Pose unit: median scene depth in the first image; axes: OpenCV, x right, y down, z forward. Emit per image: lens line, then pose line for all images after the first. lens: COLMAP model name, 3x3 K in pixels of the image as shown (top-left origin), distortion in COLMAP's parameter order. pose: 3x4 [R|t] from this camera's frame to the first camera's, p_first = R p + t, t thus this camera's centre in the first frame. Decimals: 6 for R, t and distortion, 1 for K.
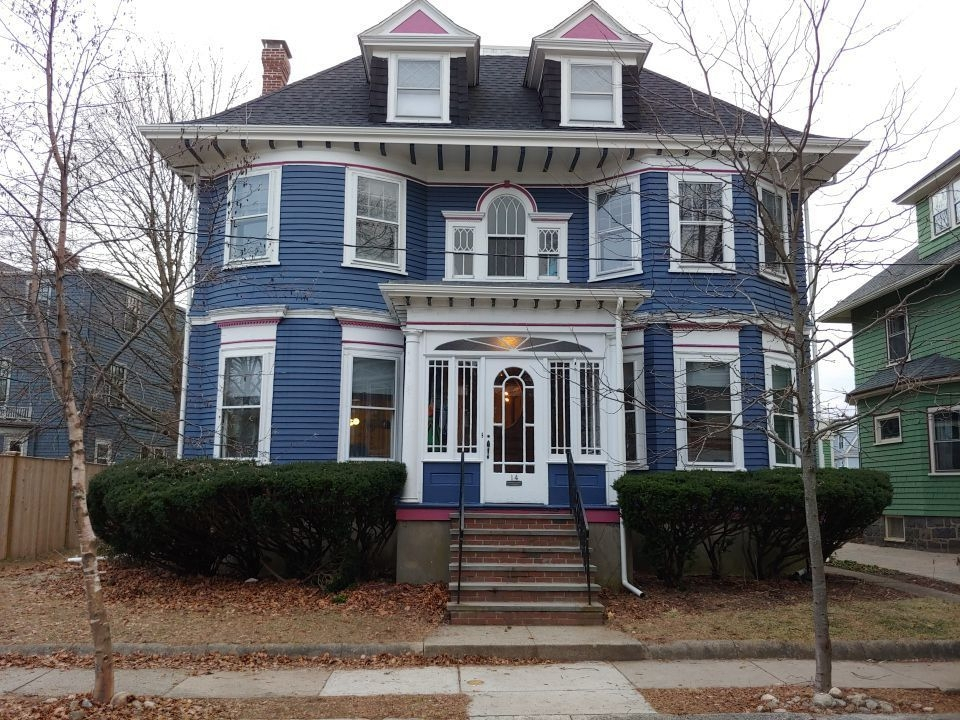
lens RADIAL K [[853.8, 0, 449.8], [0, 853.8, 360.3], [0, 0, 1]] dist [0.073451, -0.004906]
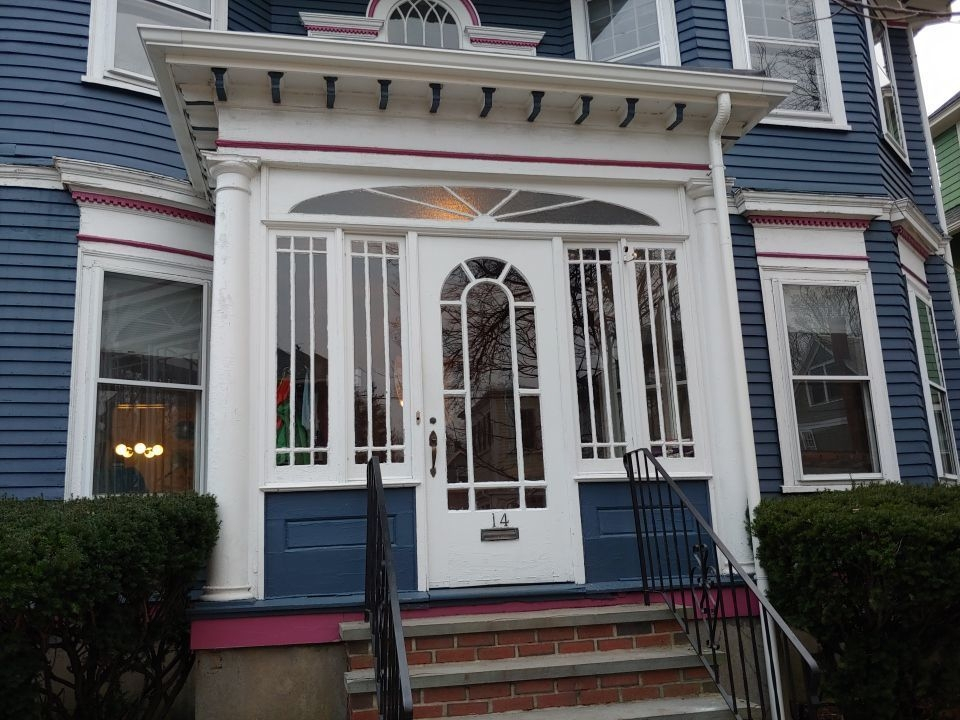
lens RADIAL K [[811.4, 0, 480.6], [0, 811.4, 393.9], [0, 0, 1]] dist [0.065560, -0.221121]
pose [[0.976956, -0.015810, 0.212852, -0.013690], [0.021409, 0.999482, -0.024026, 0.085098], [-0.212362, 0.028030, 0.976789, 0.615081]]
